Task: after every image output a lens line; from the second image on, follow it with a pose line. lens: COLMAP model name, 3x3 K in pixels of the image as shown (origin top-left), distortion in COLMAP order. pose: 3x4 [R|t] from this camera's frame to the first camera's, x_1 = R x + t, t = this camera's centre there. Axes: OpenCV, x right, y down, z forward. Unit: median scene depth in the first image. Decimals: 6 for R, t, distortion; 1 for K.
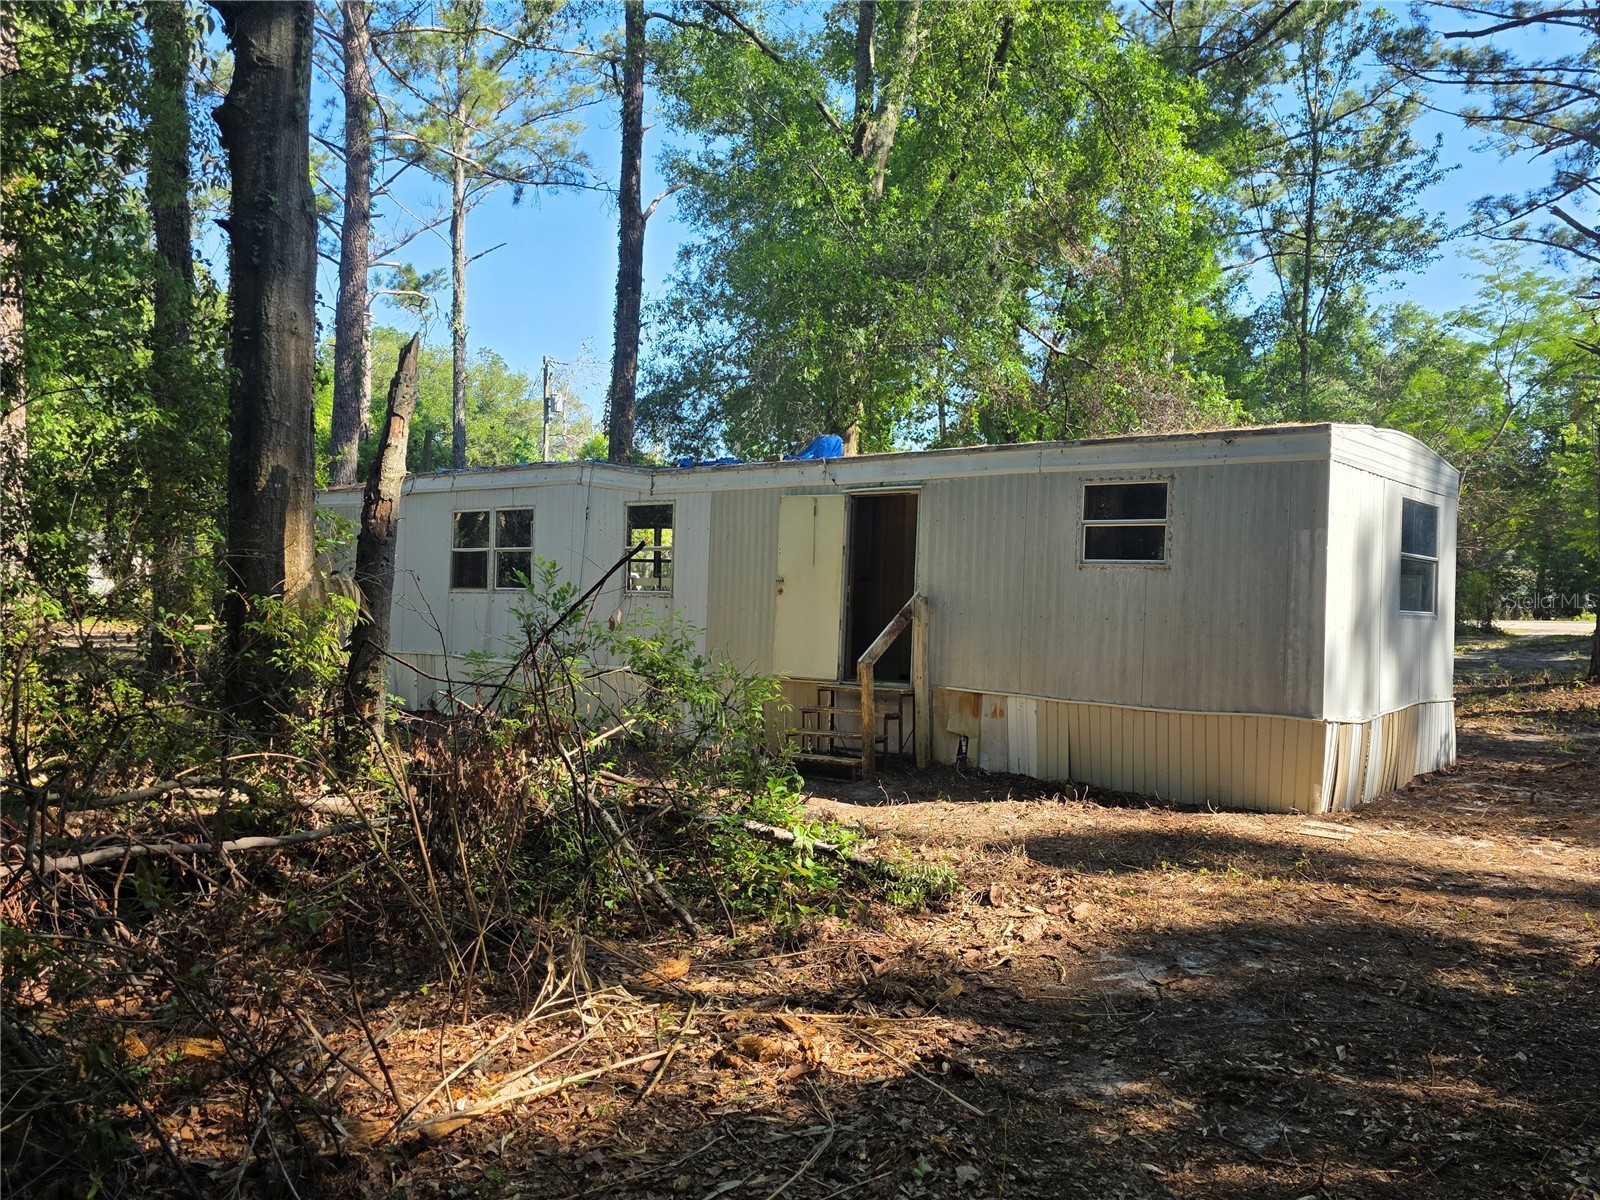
lens RADIAL K [[1260.0, 0, 800.4], [0, 1260.0, 603.7], [0, 0, 1]] dist [0.077353, -0.009988]
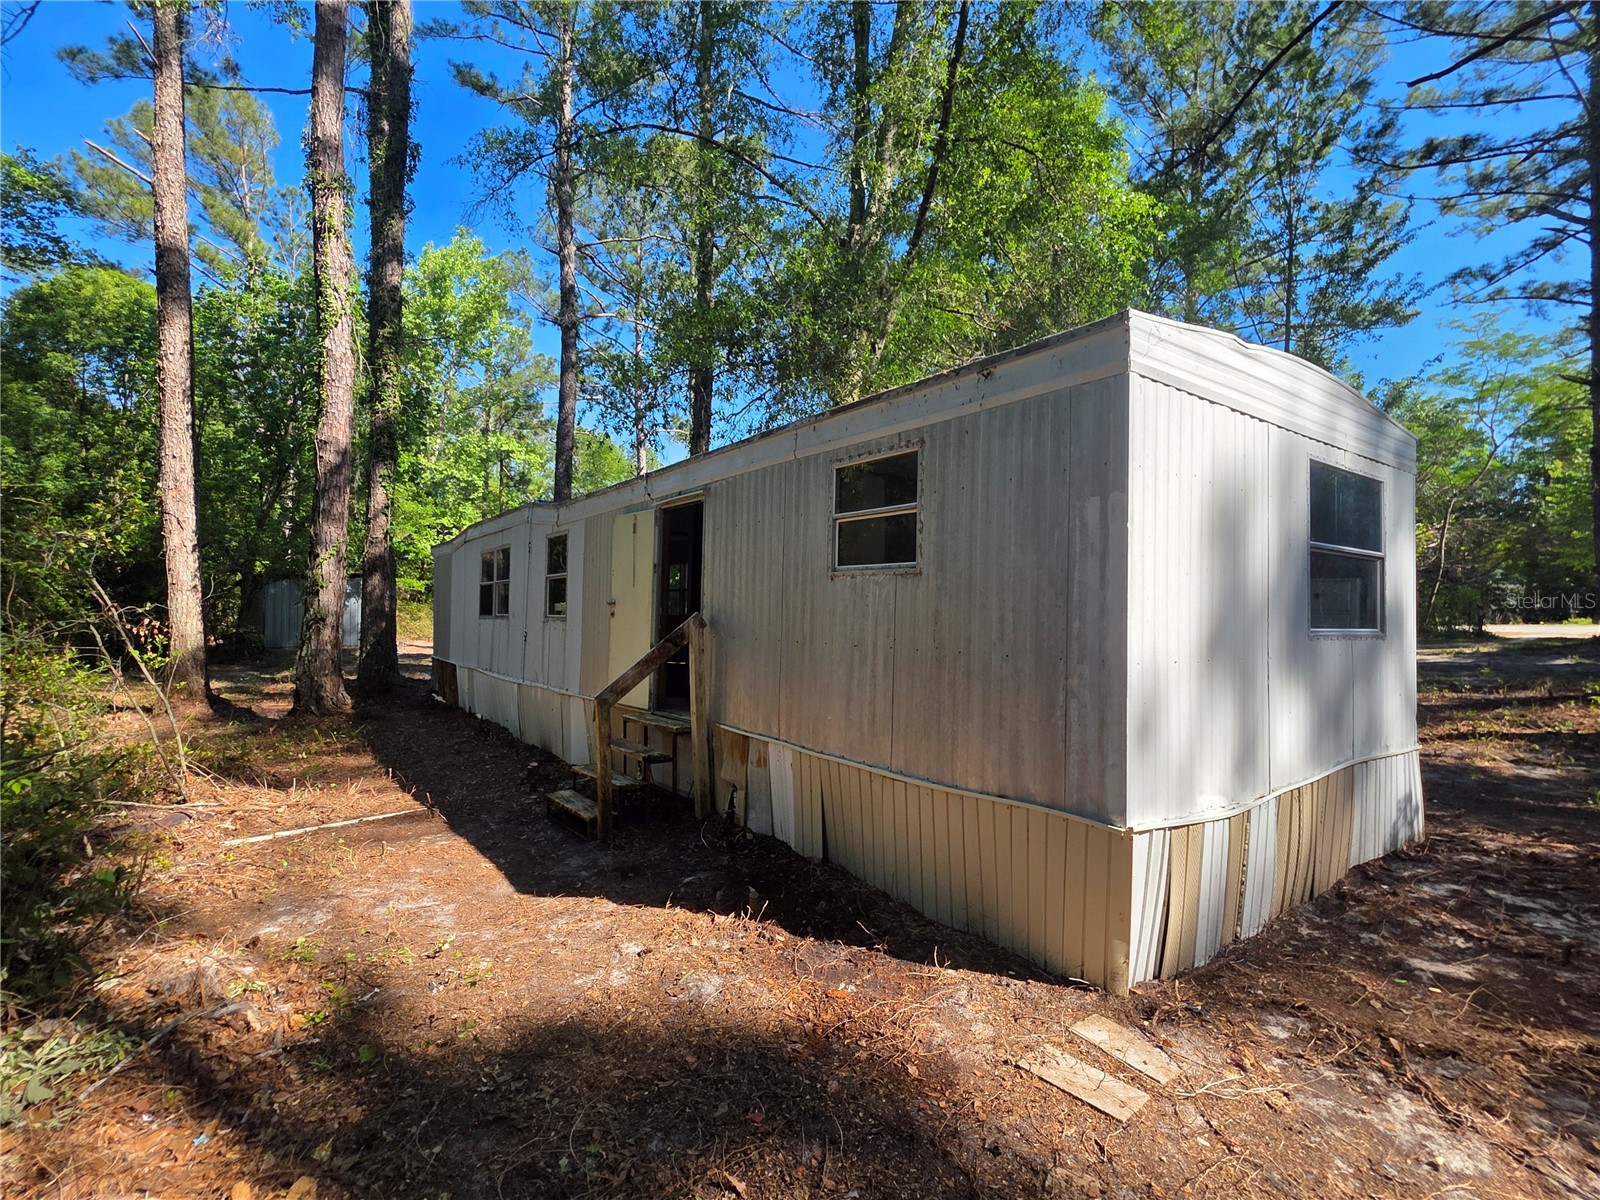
lens RADIAL K [[754.1, 0, 796.0], [0, 754.1, 606.0], [0, 0, 1]] dist [0.025899, 0.002055]
pose [[0.972150, -0.020313, -0.233476, 0.276196], [0.015973, 0.999663, -0.020464, -0.002417], [0.233813, 0.016165, 0.972147, 0.505681]]
